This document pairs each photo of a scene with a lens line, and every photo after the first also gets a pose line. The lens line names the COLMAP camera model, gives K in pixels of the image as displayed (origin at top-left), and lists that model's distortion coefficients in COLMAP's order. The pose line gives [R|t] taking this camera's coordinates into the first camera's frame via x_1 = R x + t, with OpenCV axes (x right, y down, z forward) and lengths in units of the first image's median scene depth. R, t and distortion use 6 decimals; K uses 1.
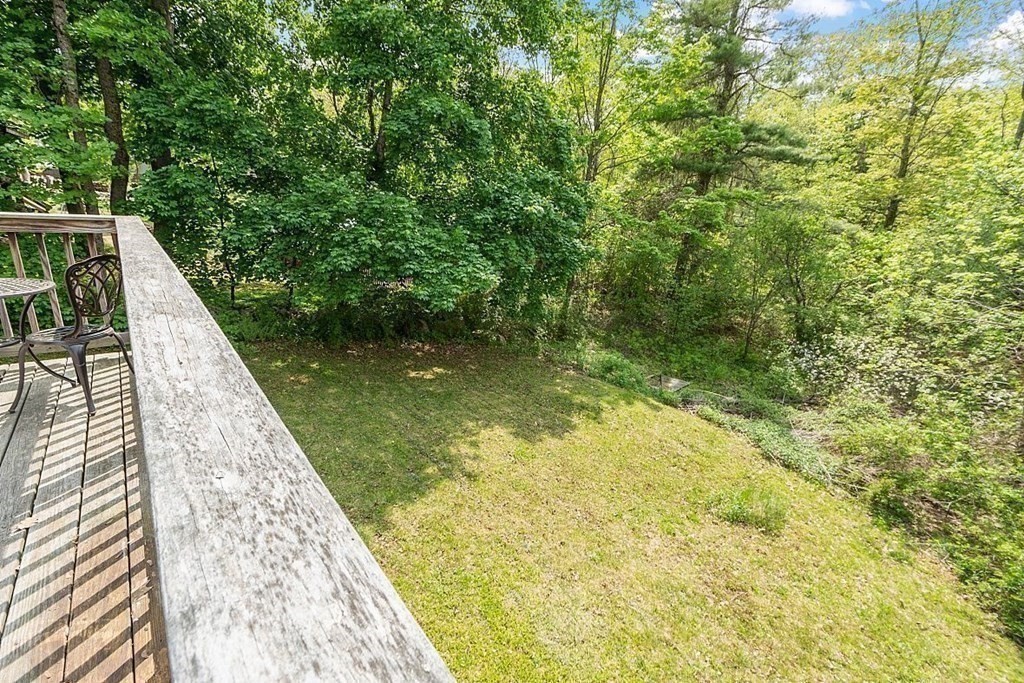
lens RADIAL K [[451.7, 0, 498.2], [0, 451.7, 343.1], [0, 0, 1]] dist [-0.000735, 0.000044]
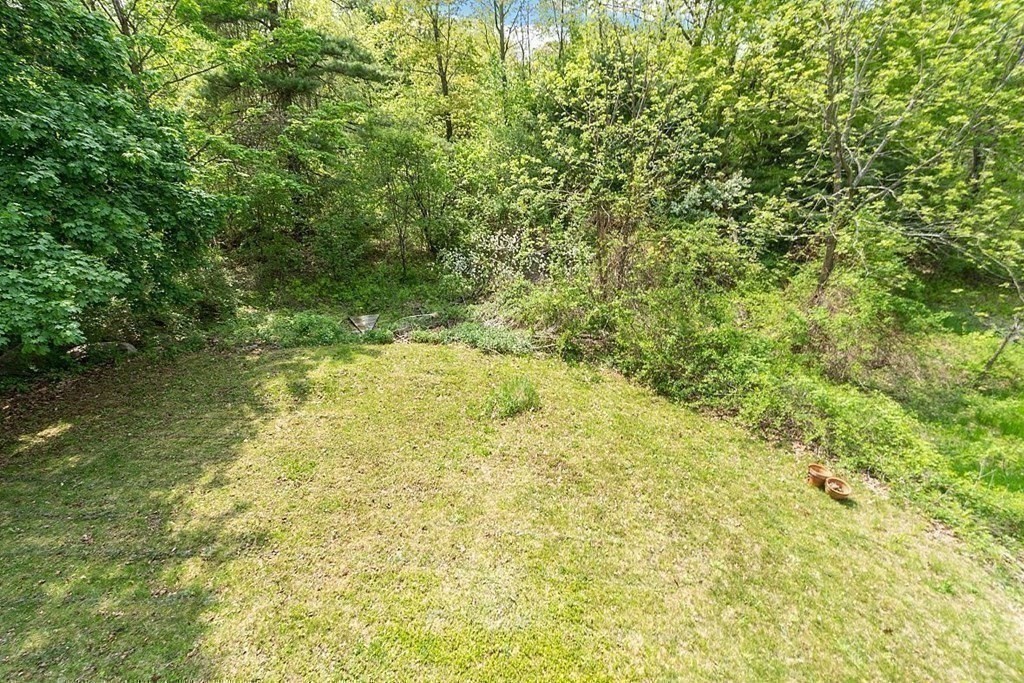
lens RADIAL K [[451.7, 0, 498.2], [0, 451.7, 343.1], [0, 0, 1]] dist [-0.000735, 0.000044]
pose [[0.633748, -0.380585, 0.673438, -0.147040], [0.276547, 0.924528, 0.262238, -0.060406], [-0.722416, 0.020045, 0.691168, 0.166869]]
